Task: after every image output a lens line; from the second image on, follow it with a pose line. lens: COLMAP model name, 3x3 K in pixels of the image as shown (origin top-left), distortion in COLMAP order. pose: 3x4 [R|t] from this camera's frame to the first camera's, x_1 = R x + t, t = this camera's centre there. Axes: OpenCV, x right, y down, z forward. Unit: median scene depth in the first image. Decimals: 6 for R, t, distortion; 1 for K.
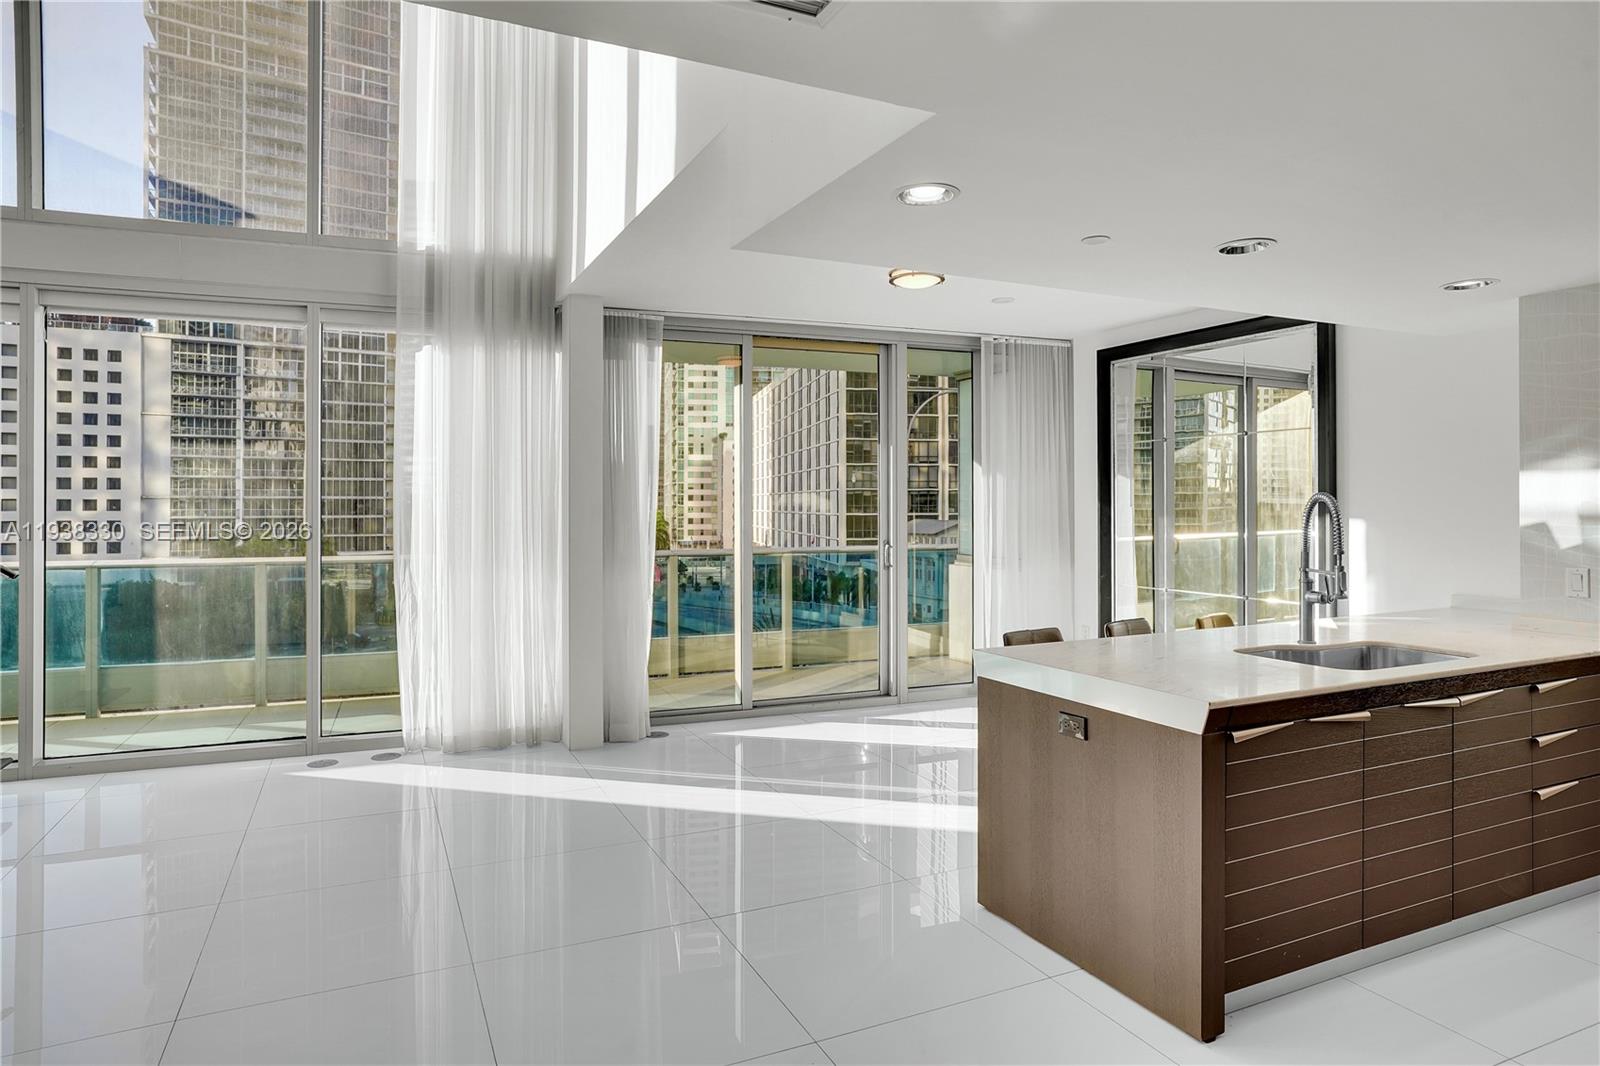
lens RADIAL K [[904.4, 0, 731.9], [0, 904.4, 494.1], [0, 0, 1]] dist [-0.006165, 0.000995]
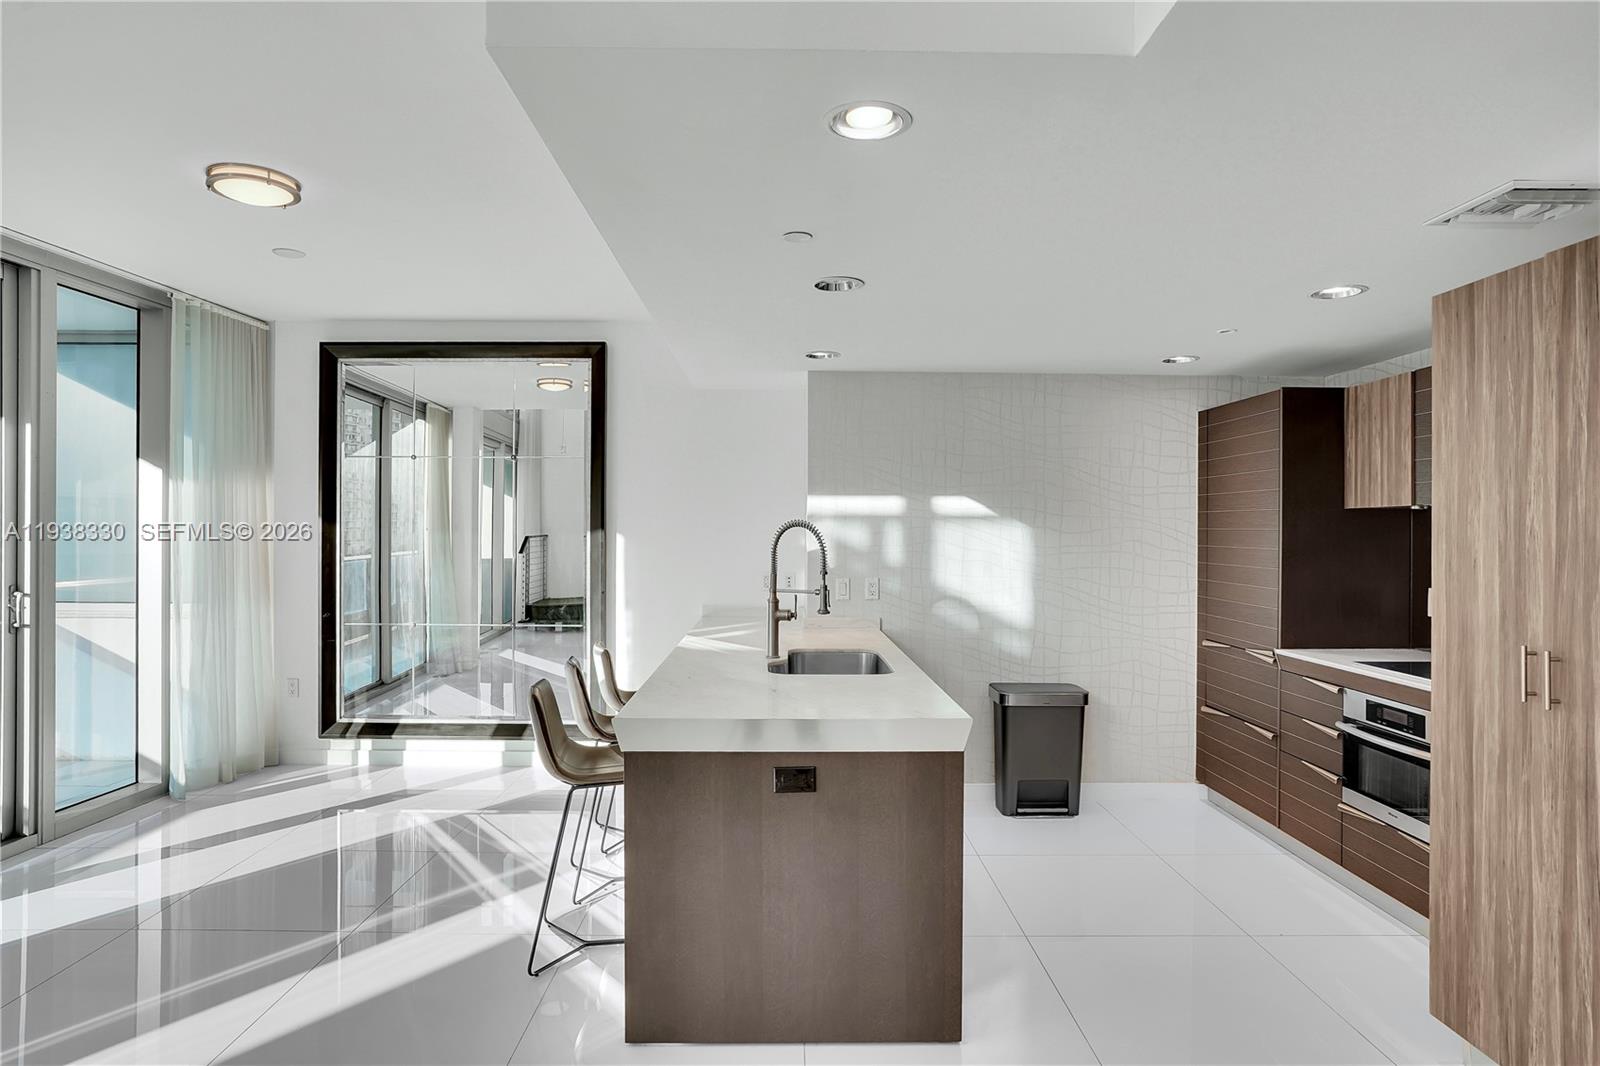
lens RADIAL K [[898.6, 0, 792.9], [0, 898.6, 534.1], [0, 0, 1]] dist [-0.047428, 0.037403]
pose [[0.376954, 0.001686, 0.926231, -0.196154], [-0.016647, 0.999849, 0.004954, 0.005221], [-0.926083, -0.017286, 0.376925, 0.298234]]
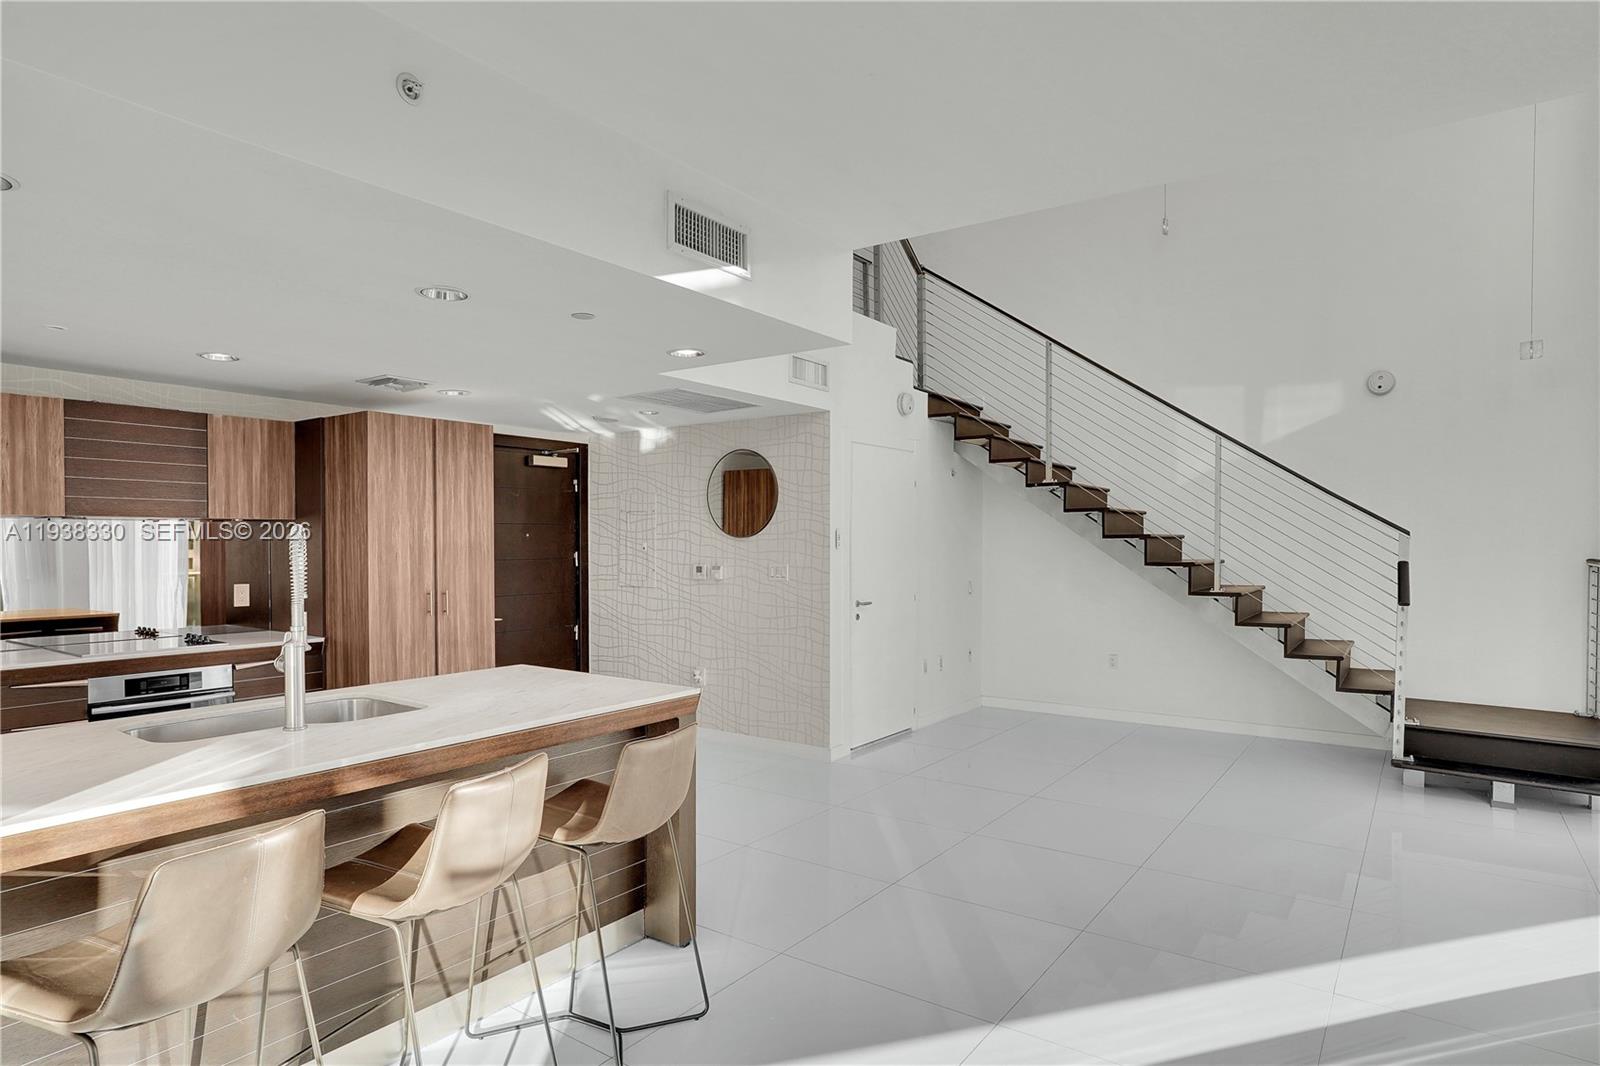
lens RADIAL K [[914.0, 0, 764.1], [0, 914.0, 558.2], [0, 0, 1]] dist [-0.002919, 0.001546]
pose [[-0.862306, 0.012118, -0.506243, 0.364848], [0.007353, 0.999908, 0.011410, 0.010324], [0.506334, 0.006117, -0.862316, 0.976360]]
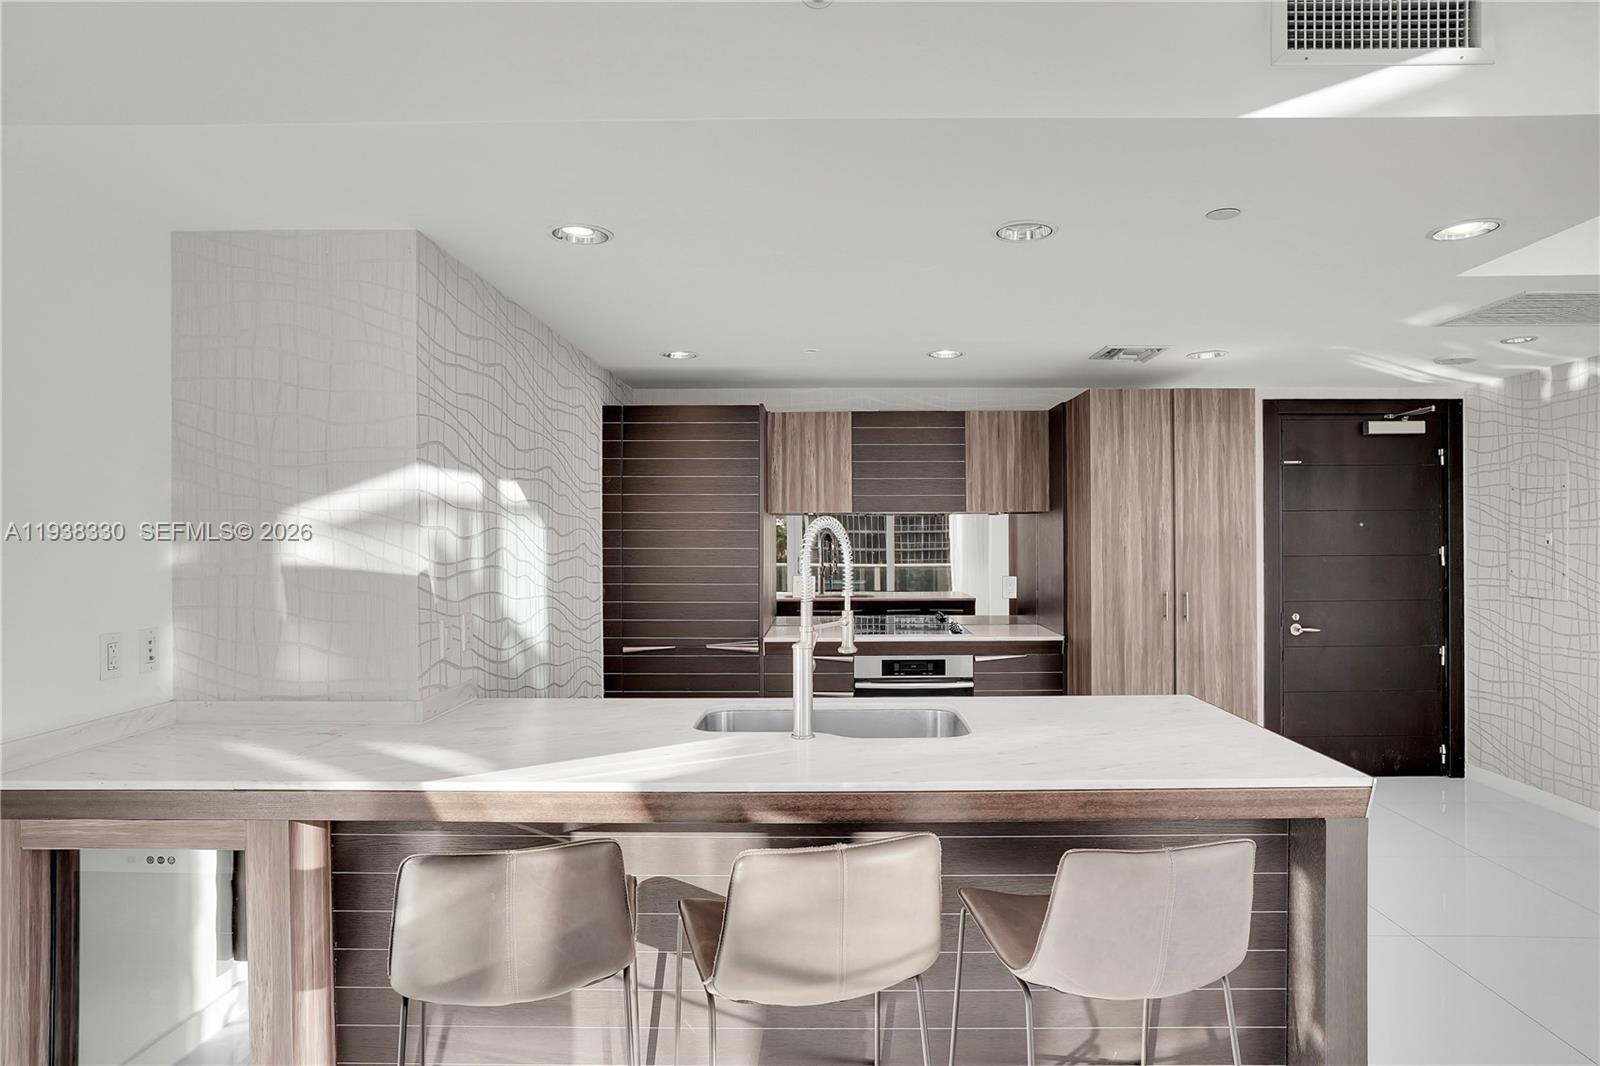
lens RADIAL K [[923.3, 0, 824.8], [0, 923.3, 536.1], [0, 0, 1]] dist [-0.051154, 0.042390]
pose [[-0.920250, 0.006364, 0.391280, 0.185268], [0.002920, 0.999952, -0.009398, 0.010384], [-0.391321, -0.007506, -0.920224, 0.868609]]
